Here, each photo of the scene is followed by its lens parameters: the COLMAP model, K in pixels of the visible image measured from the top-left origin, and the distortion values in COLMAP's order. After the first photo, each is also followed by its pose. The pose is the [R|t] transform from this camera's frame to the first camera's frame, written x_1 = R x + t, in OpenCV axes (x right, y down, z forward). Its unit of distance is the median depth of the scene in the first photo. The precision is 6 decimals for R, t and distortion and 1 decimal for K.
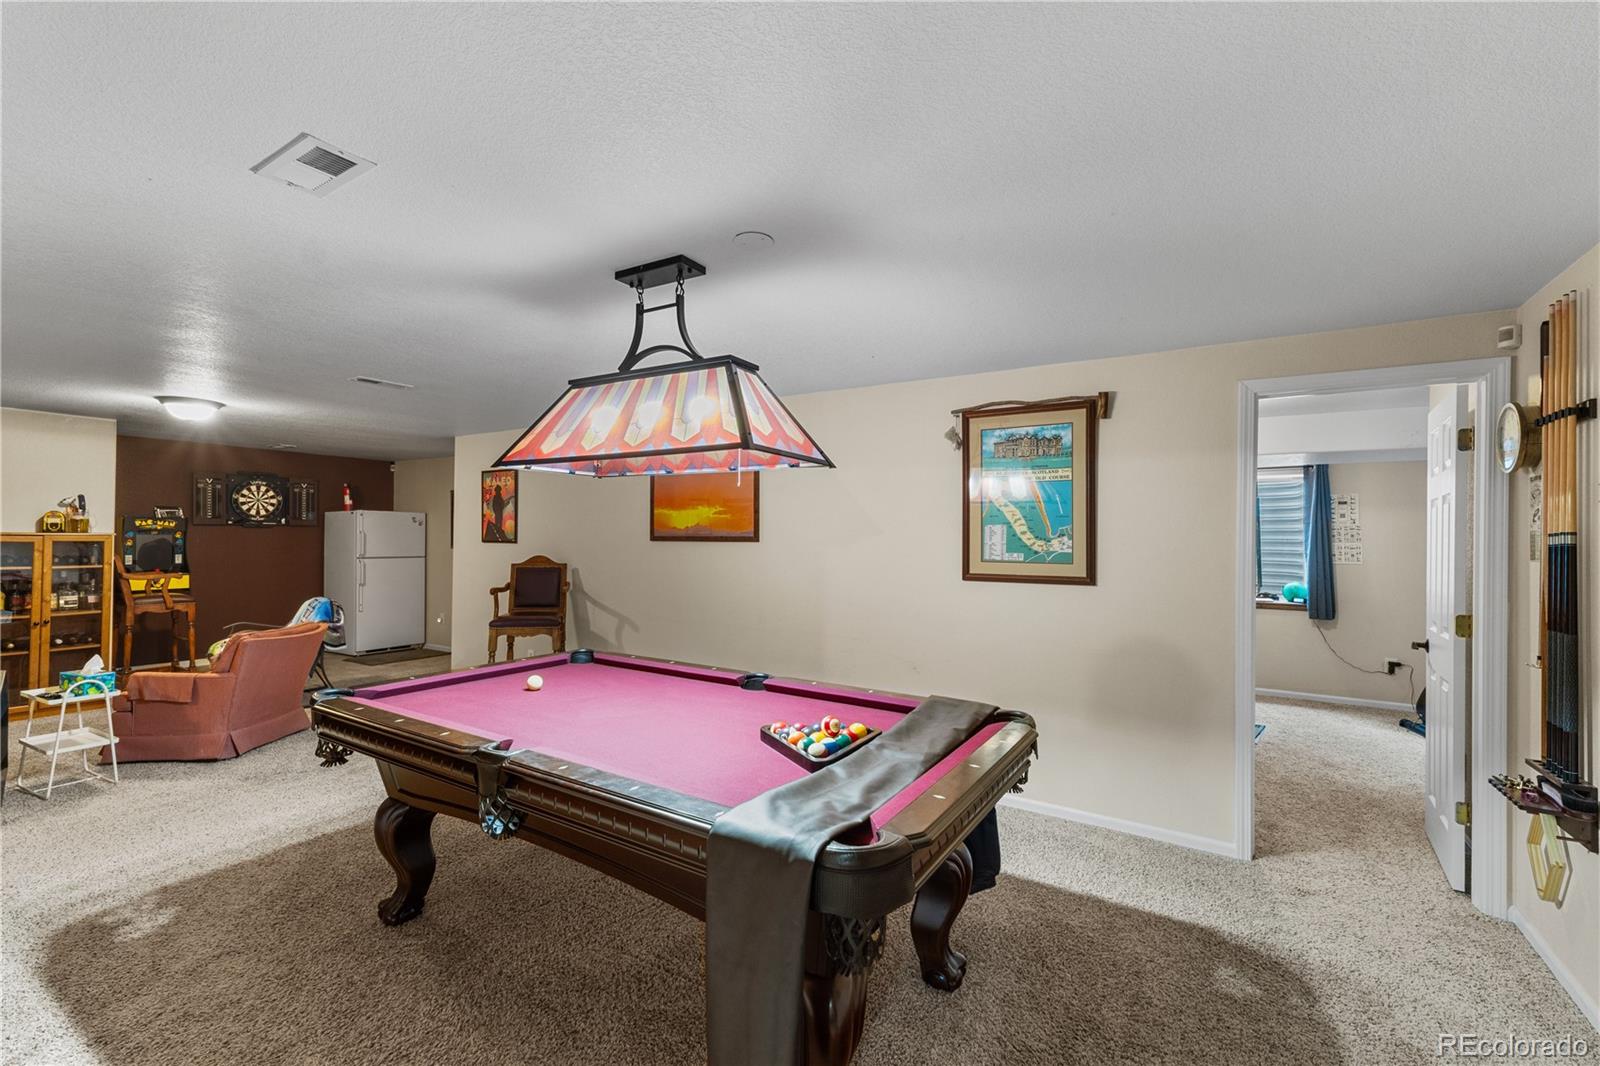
lens RADIAL K [[682.5, 0, 812.6], [0, 682.5, 535.1], [0, 0, 1]] dist [0.007532, 0.000412]
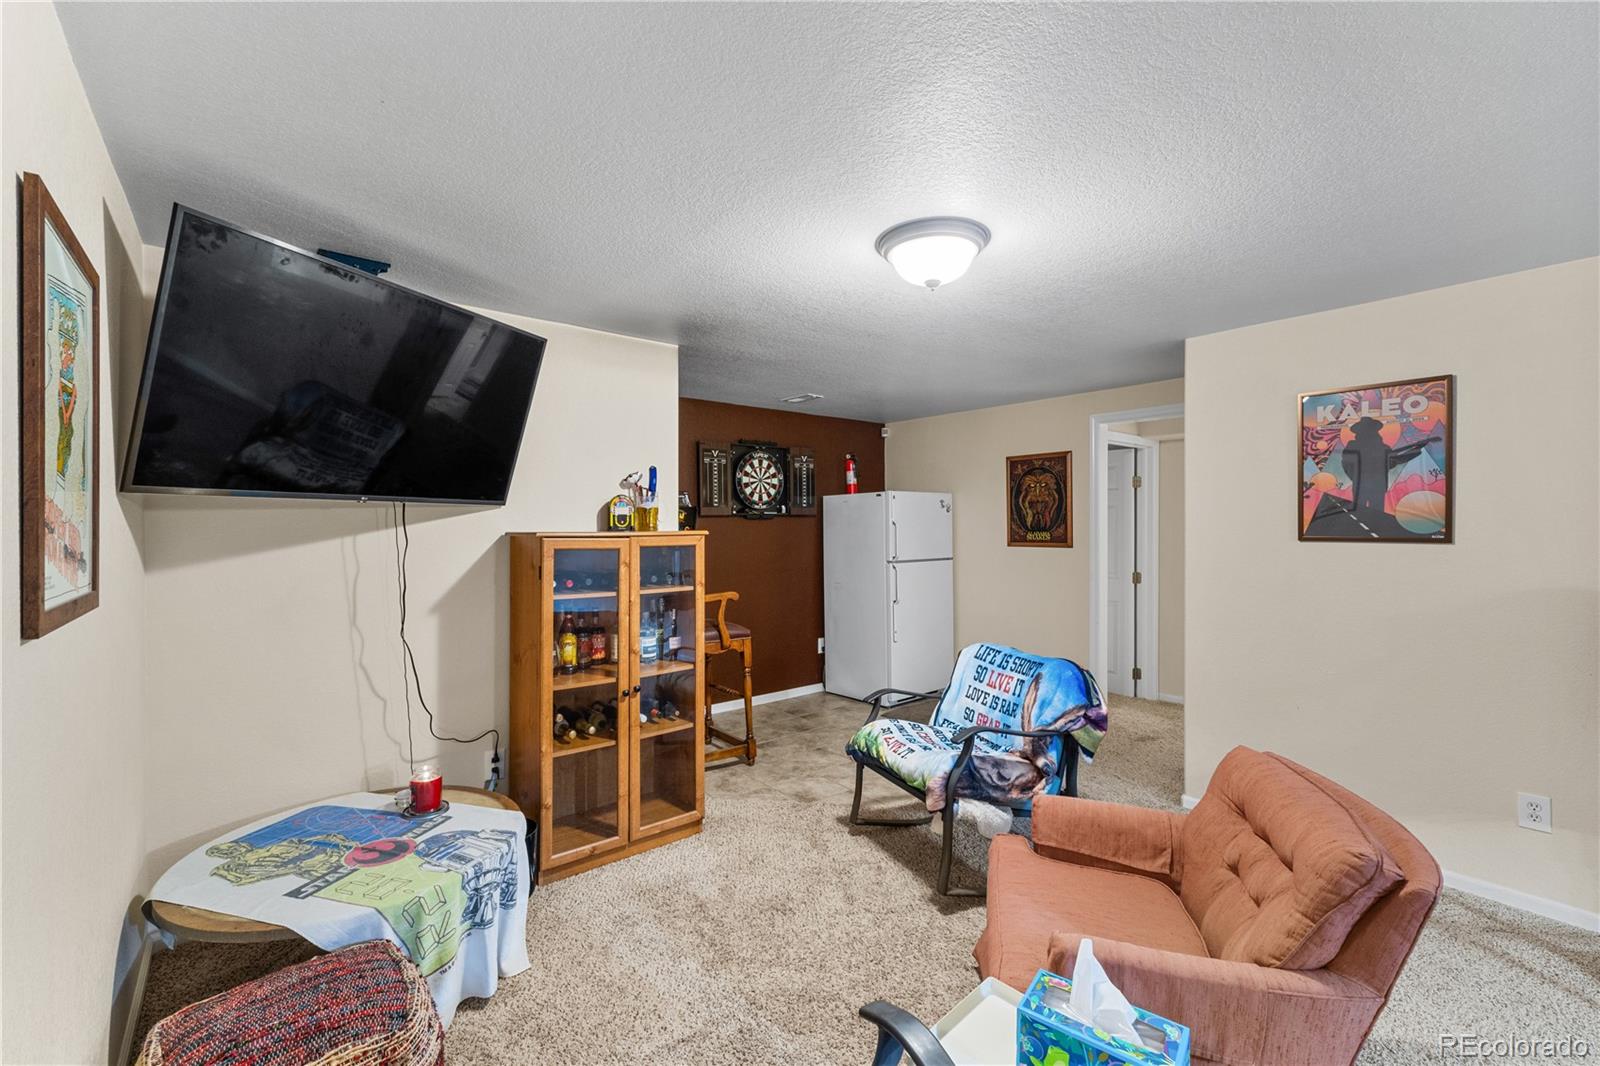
lens RADIAL K [[682.5, 0, 810.0], [0, 682.5, 530.0], [0, 0, 1]] dist [0.007532, 0.000412]
pose [[0.949629, -0.010668, -0.313194, -0.547959], [0.014292, 0.999855, 0.009278, -0.005448], [0.313050, -0.013287, 0.949644, 0.352152]]
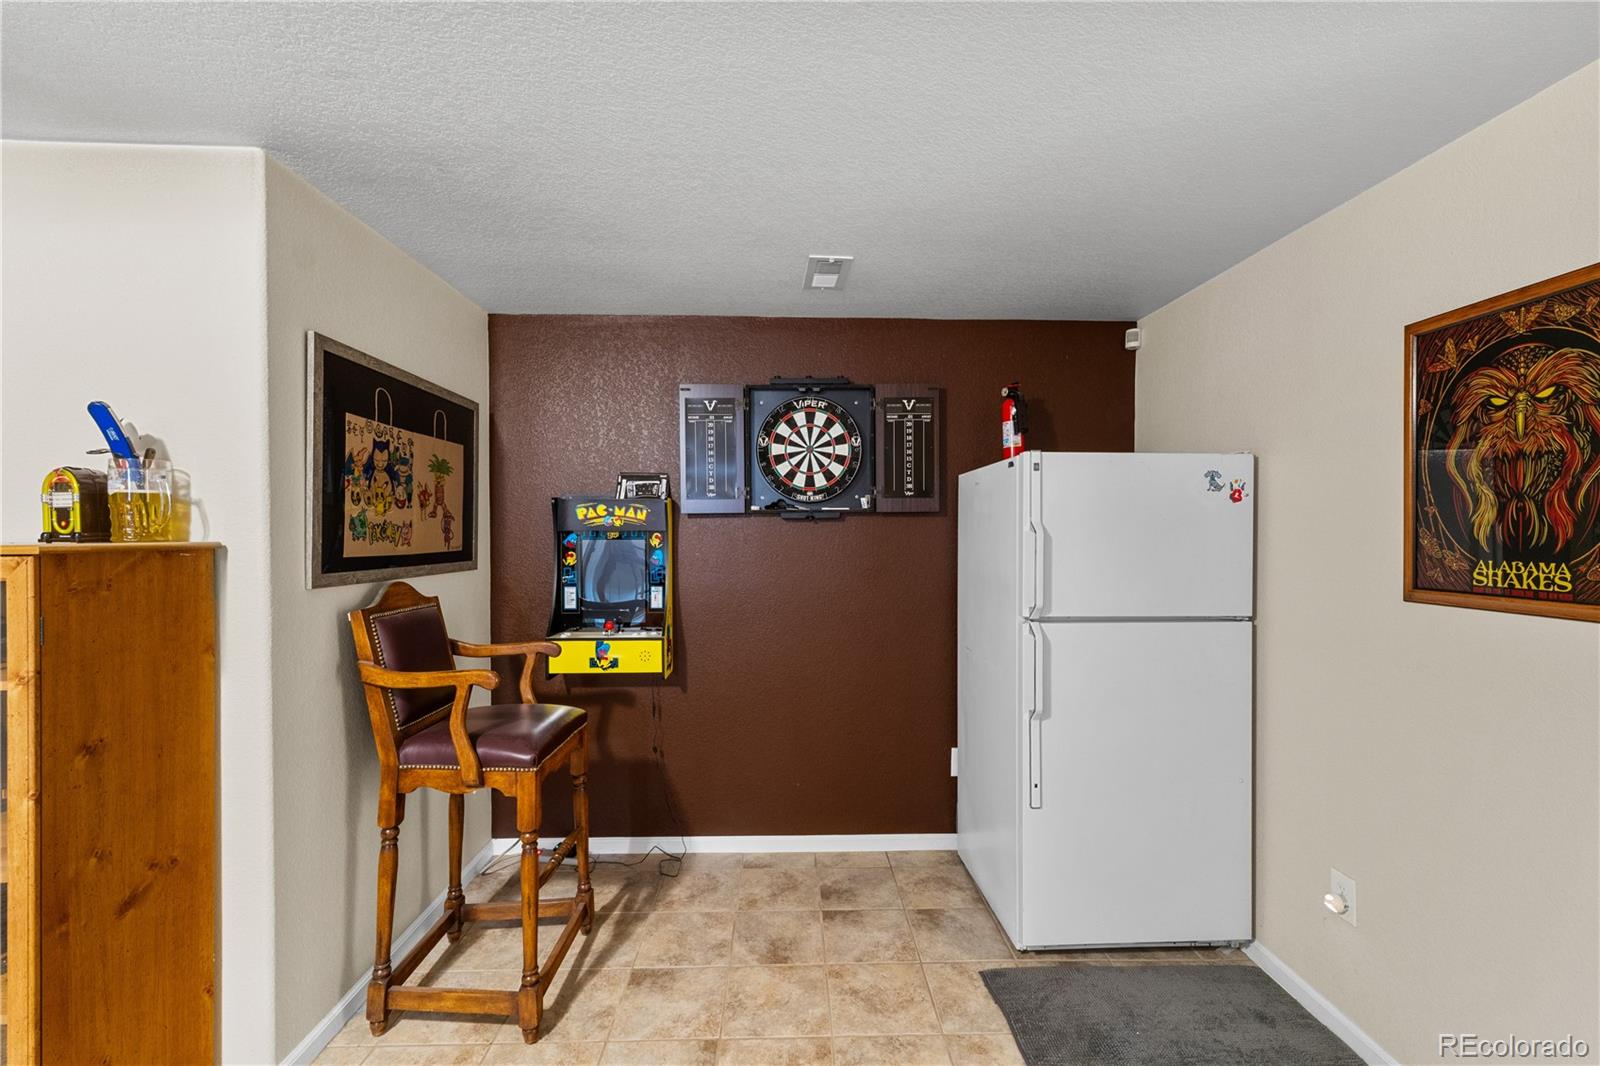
lens RADIAL K [[682.5, 0, 796.7], [0, 682.5, 545.5], [0, 0, 1]] dist [0.007532, 0.000412]
pose [[0.563068, 0.012105, -0.826322, -0.499046], [0.008866, 0.999747, 0.020686, -0.004428], [0.826363, -0.018974, 0.562818, 0.786308]]
